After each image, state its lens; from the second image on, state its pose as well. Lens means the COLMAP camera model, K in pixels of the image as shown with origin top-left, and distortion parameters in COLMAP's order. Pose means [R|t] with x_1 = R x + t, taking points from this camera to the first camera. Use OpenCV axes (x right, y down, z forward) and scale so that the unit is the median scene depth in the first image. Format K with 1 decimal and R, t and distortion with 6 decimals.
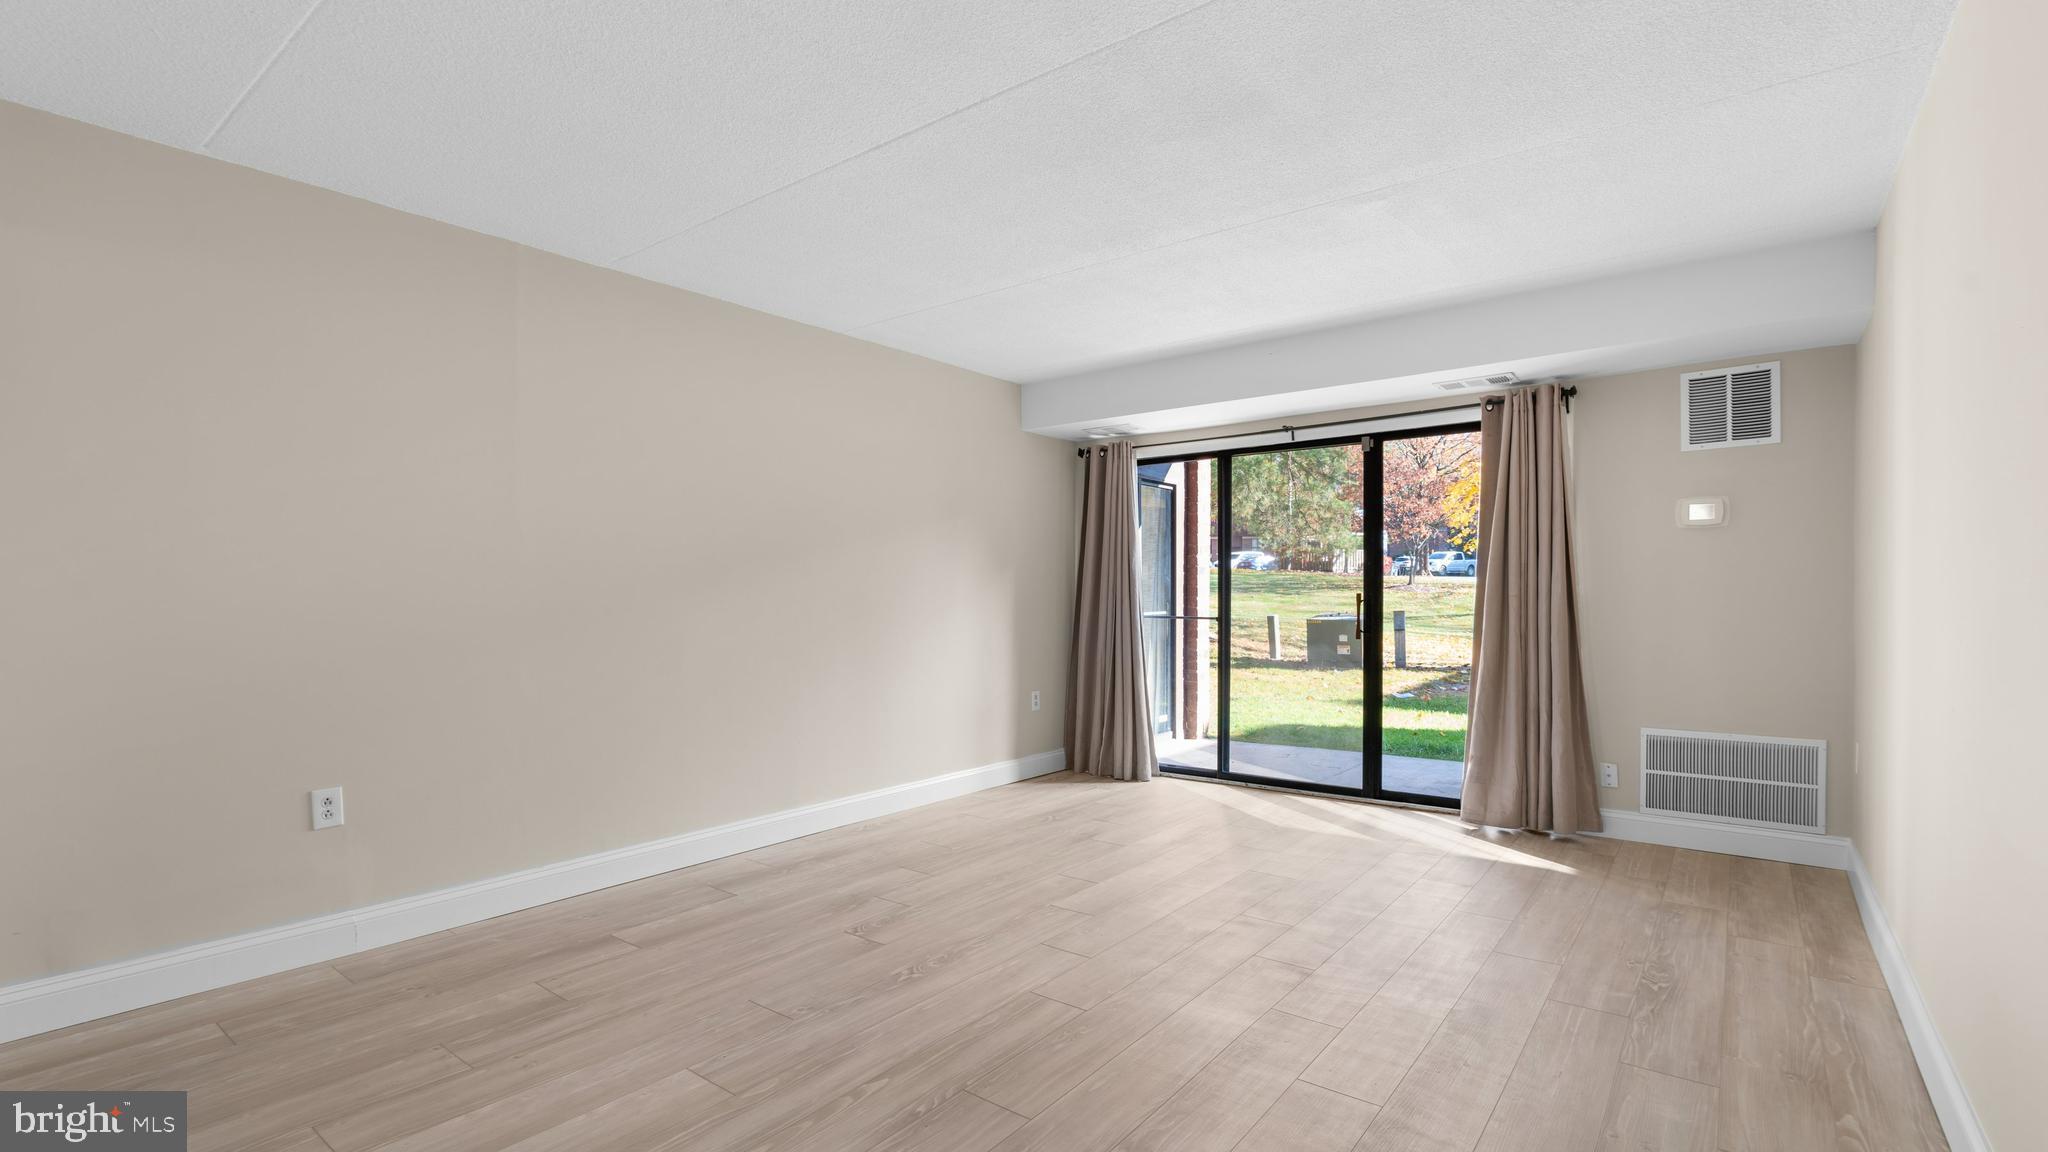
lens RADIAL K [[925.3, 0, 998.8], [0, 925.3, 617.4], [0, 0, 1]] dist [-0.020944, 0.009943]
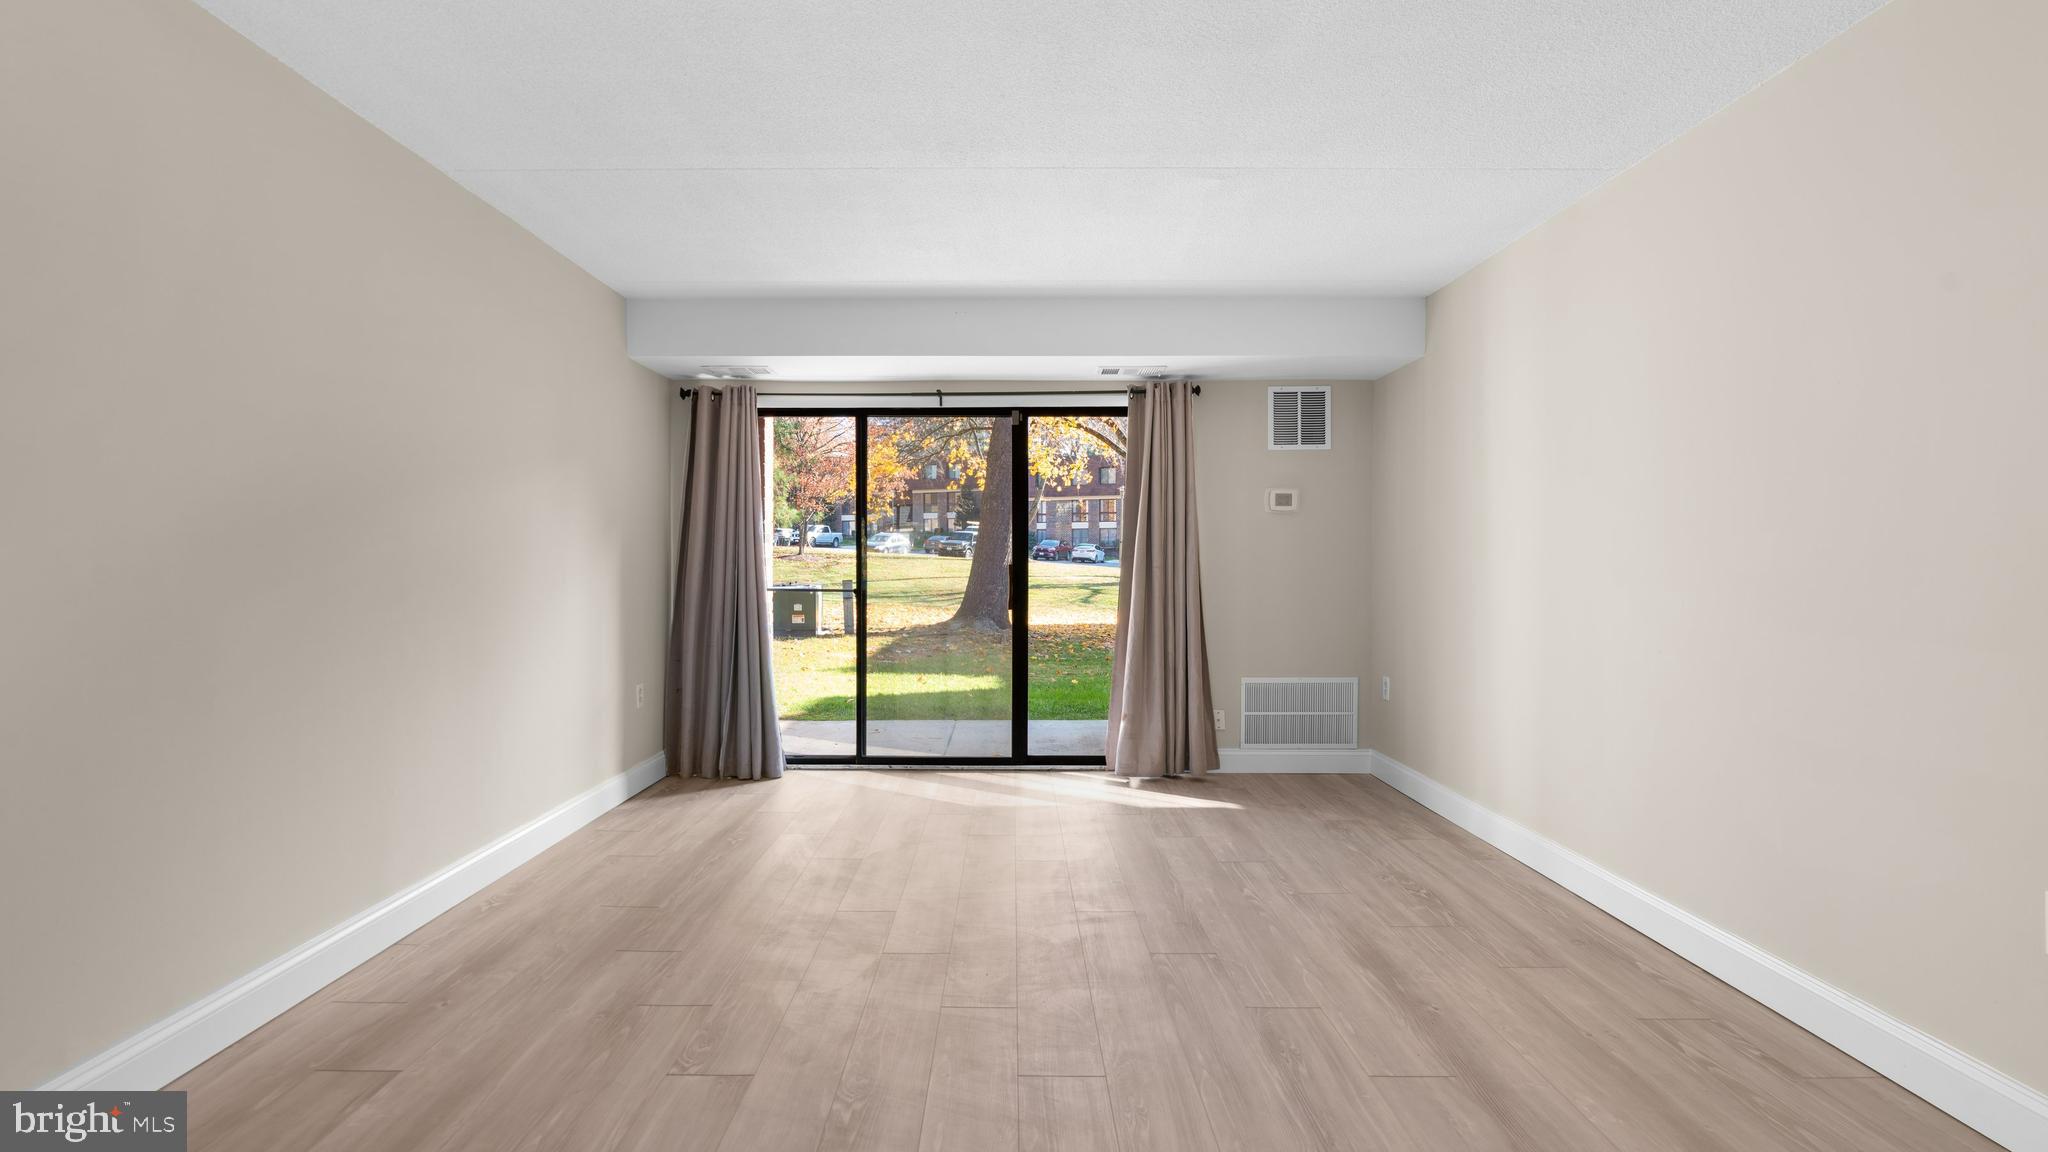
lens RADIAL K [[925.3, 0, 1005.3], [0, 925.3, 576.0], [0, 0, 1]] dist [-0.020944, 0.009943]
pose [[0.783854, -0.003079, 0.620937, -0.310642], [0.009903, 0.999923, -0.007543, -0.006851], [-0.620866, 0.012061, 0.783824, 0.267326]]
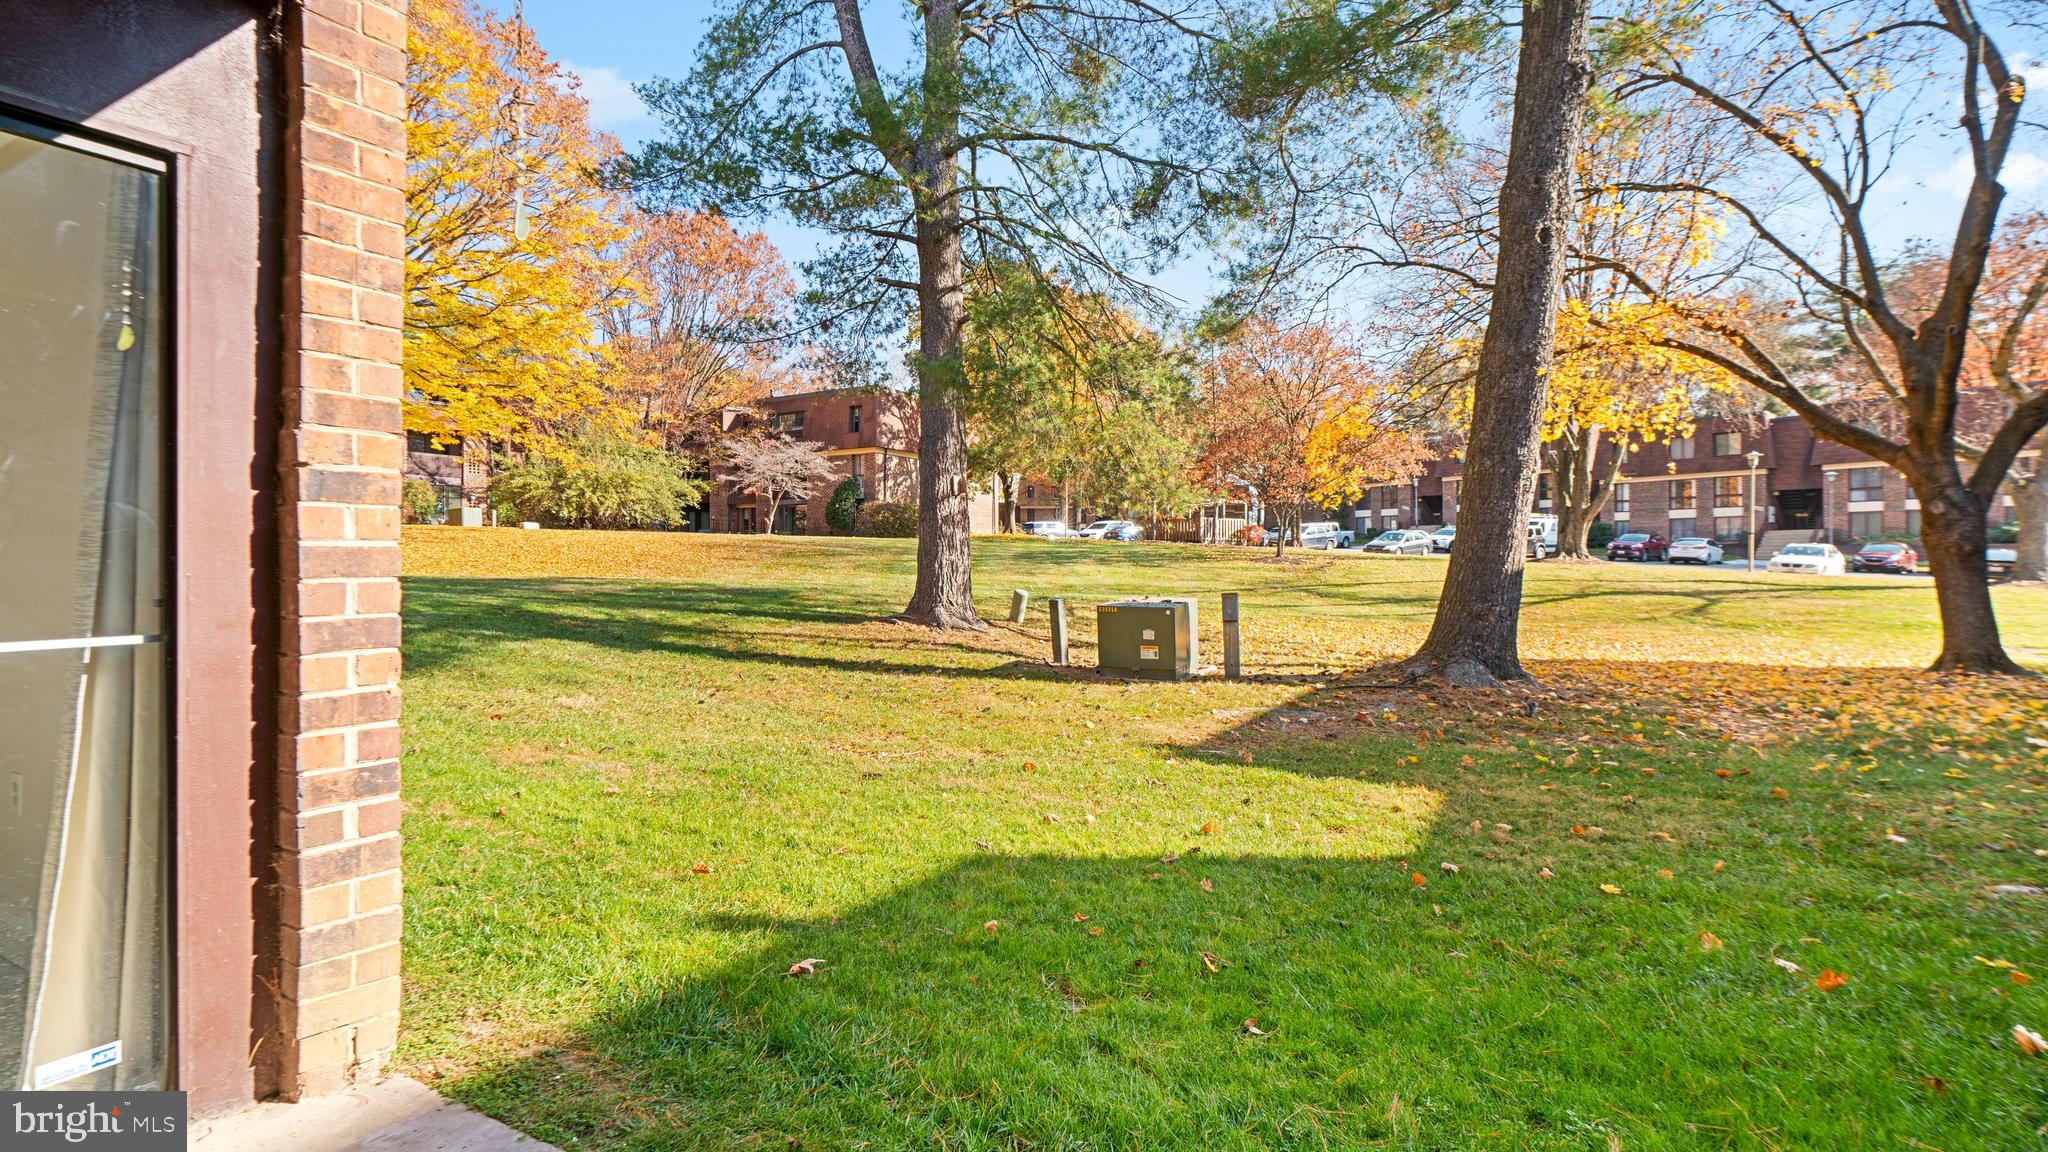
lens RADIAL K [[982.7, 0, 1034.7], [0, 982.7, 570.6], [0, 0, 1]] dist [-0.005071, -0.000538]
pose [[0.986628, 0.000239, 0.162988, 0.726742], [0.003230, 0.999774, -0.021020, -0.035149], [-0.162957, 0.021265, 0.986404, 1.301252]]
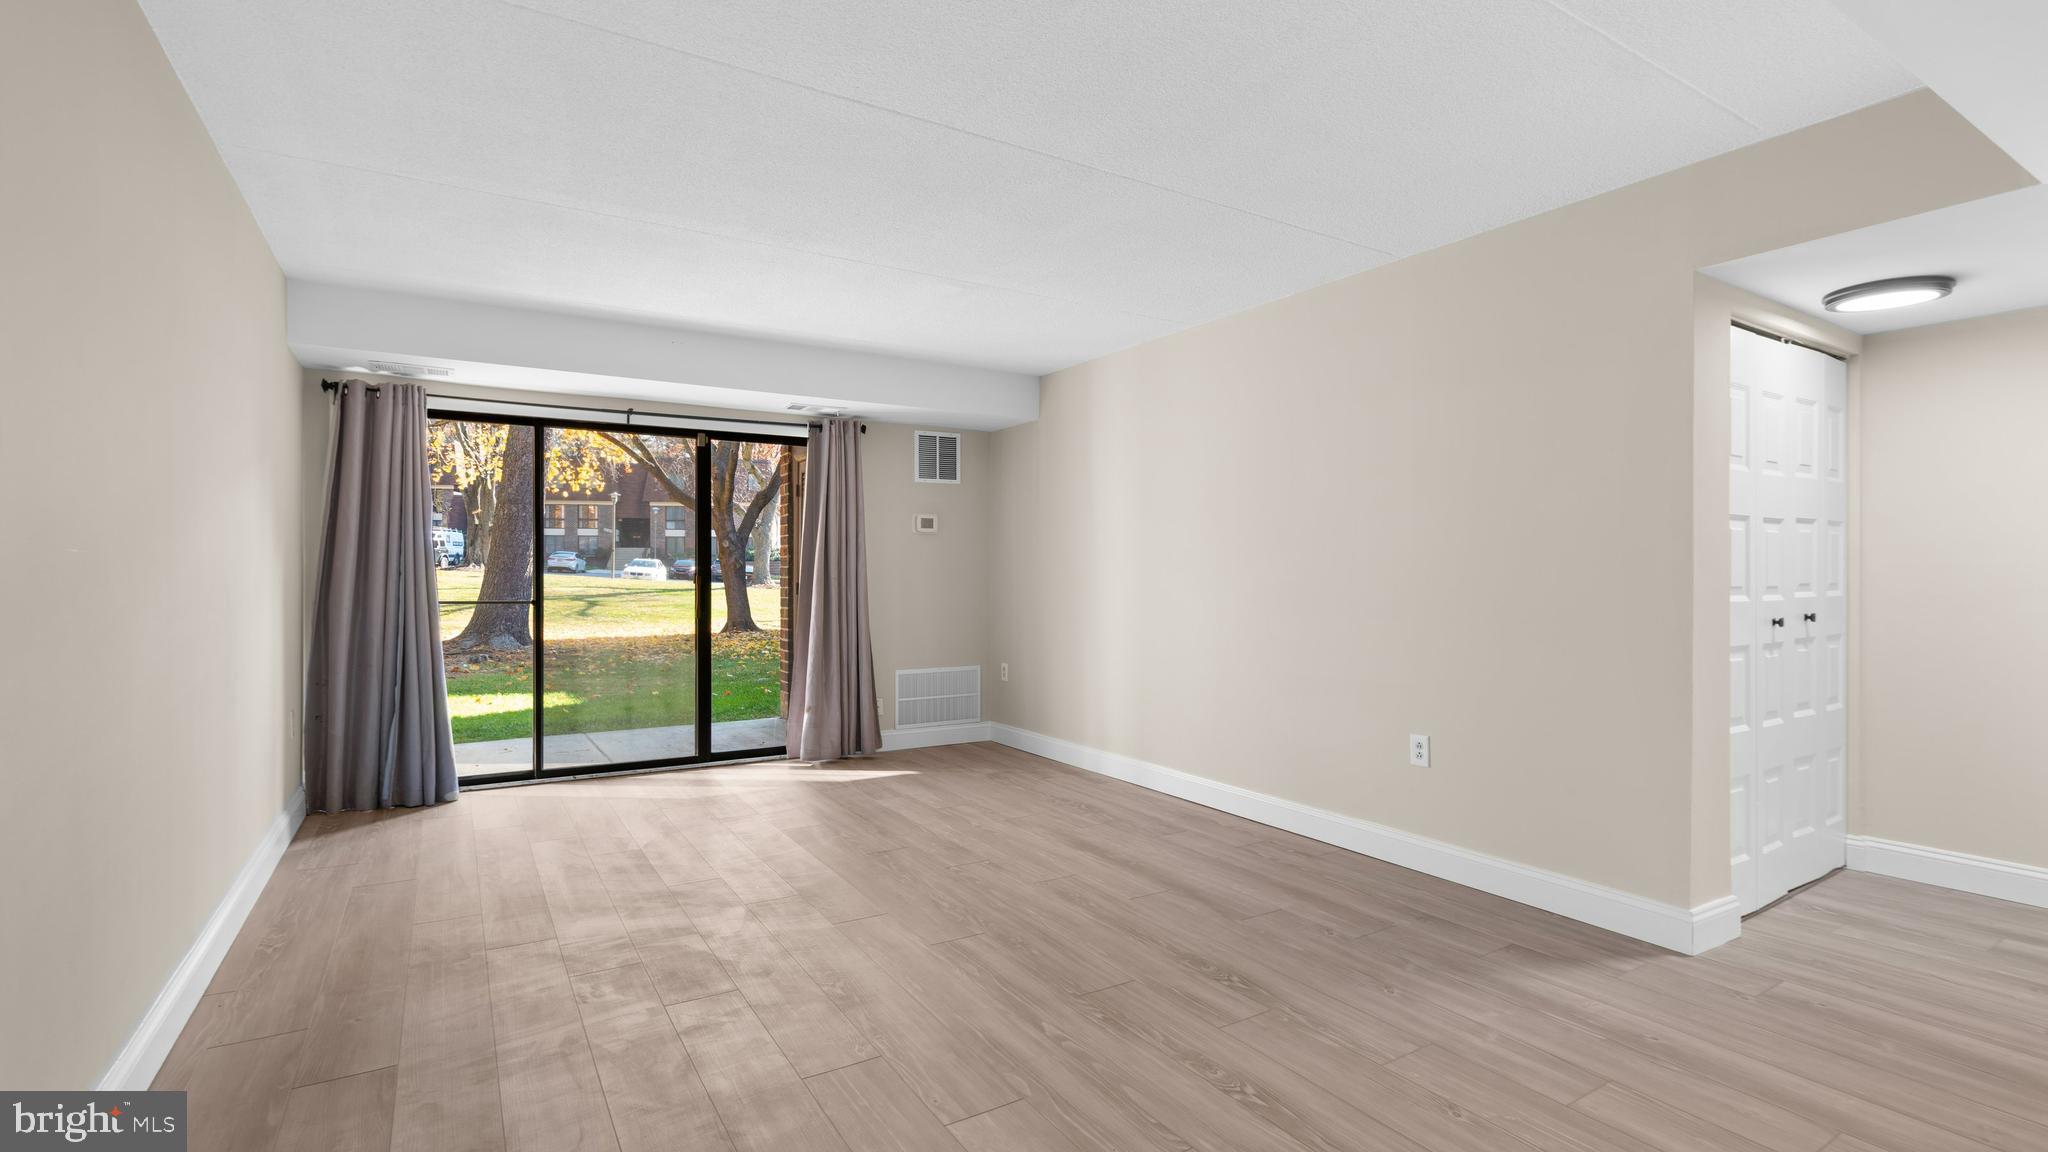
lens RADIAL K [[925.3, 0, 1009.0], [0, 925.3, 572.9], [0, 0, 1]] dist [-0.020944, 0.009943]
pose [[0.340613, 0.006334, 0.940182, -0.648872], [0.019160, 0.999723, -0.013677, -0.009135], [-0.940008, 0.022672, 0.340397, 0.364867]]
